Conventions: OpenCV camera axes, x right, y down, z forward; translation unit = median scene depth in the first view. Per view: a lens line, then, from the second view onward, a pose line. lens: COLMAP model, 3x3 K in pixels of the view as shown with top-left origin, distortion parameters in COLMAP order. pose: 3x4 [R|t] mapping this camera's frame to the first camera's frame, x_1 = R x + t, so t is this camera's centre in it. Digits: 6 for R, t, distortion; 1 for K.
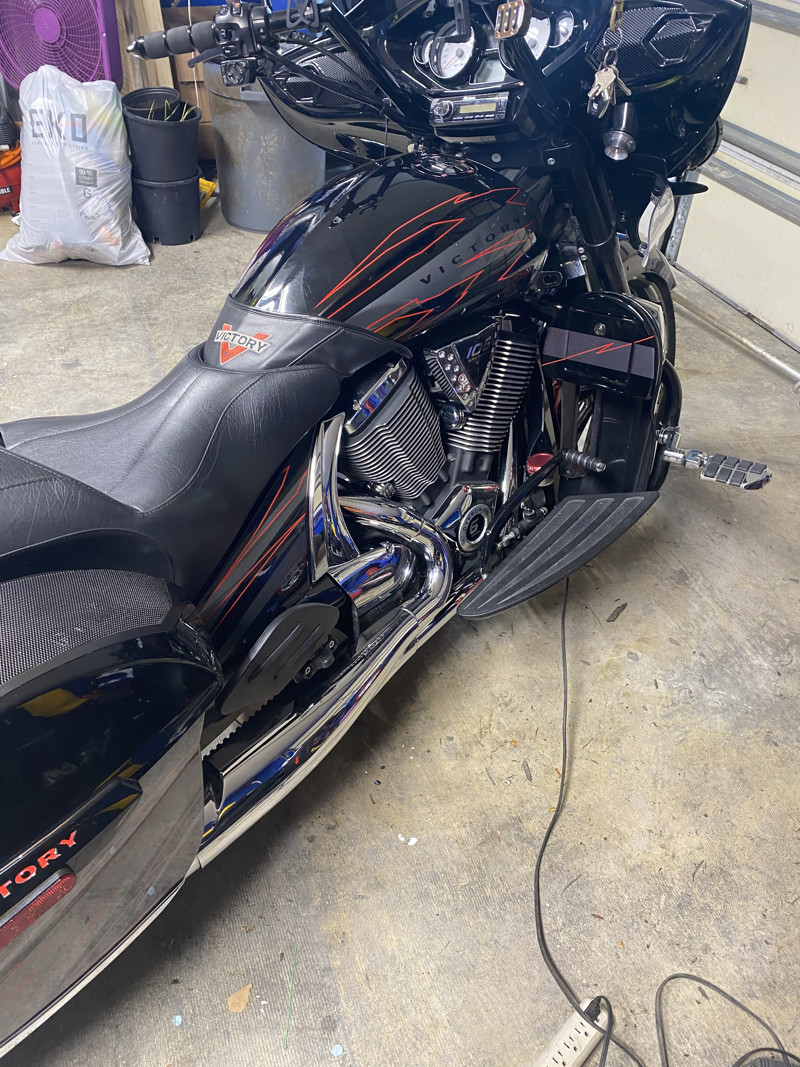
lens RADIAL K [[820.4, 0, 401.3], [0, 820.4, 533.3], [0, 0, 1]] dist [0.007470, -0.001716]
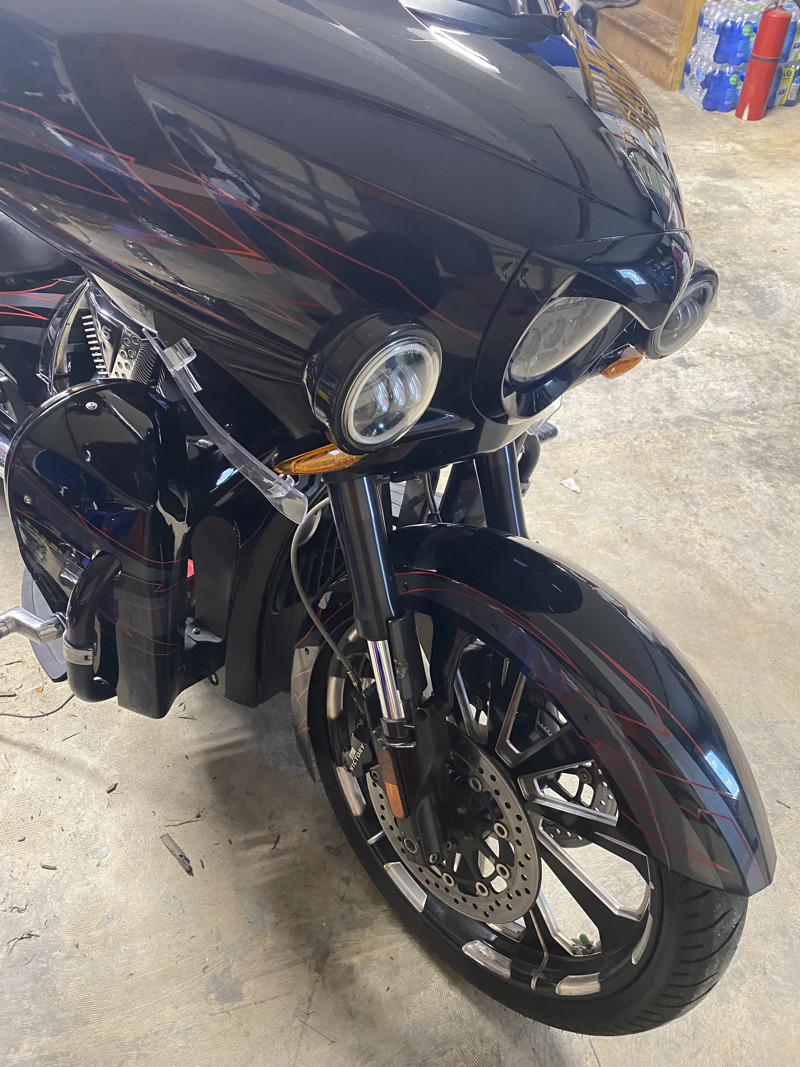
lens RADIAL K [[820.4, 0, 407.6], [0, 820.4, 533.1], [0, 0, 1]] dist [0.007470, -0.001716]
pose [[-0.123783, 0.661712, -0.739470, 0.698224], [-0.651624, 0.507808, 0.563487, -0.688056], [0.748375, 0.551606, 0.368329, 0.886372]]
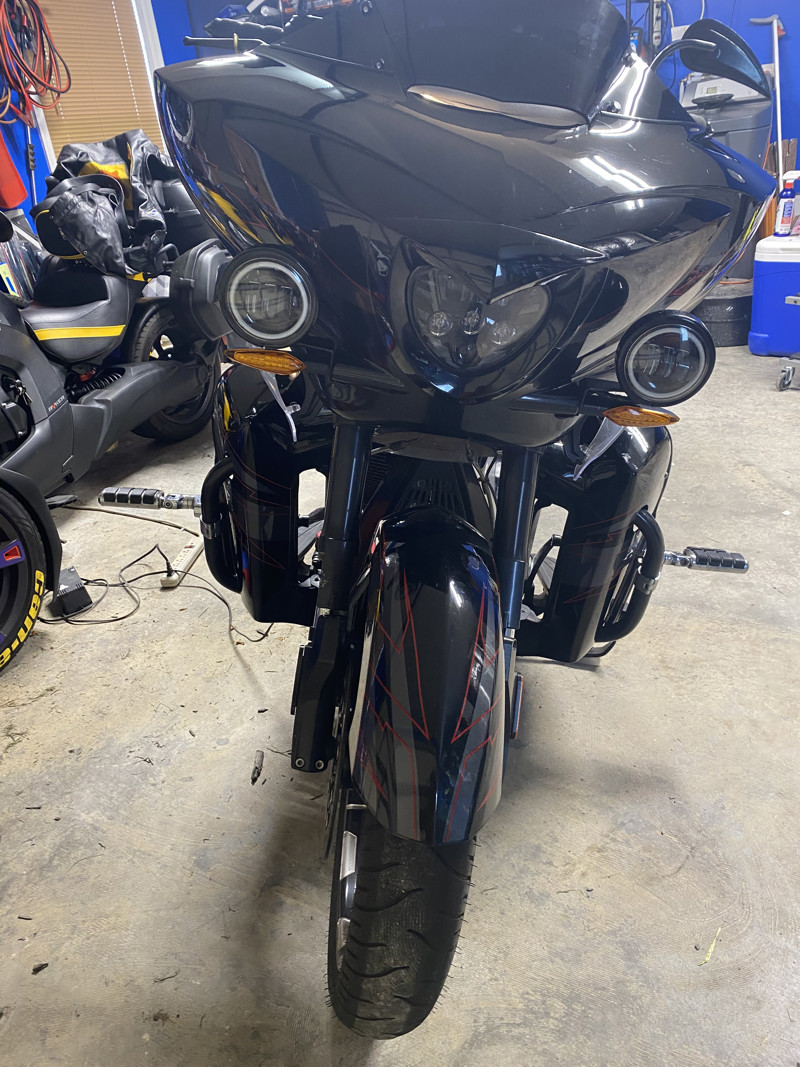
lens RADIAL K [[820.4, 0, 411.7], [0, 820.4, 533.5], [0, 0, 1]] dist [0.007470, -0.001716]
pose [[-0.765366, 0.302205, -0.568232, 0.665814], [-0.384537, 0.493258, 0.780274, -0.903990], [0.516087, 0.815702, -0.261314, 1.335285]]
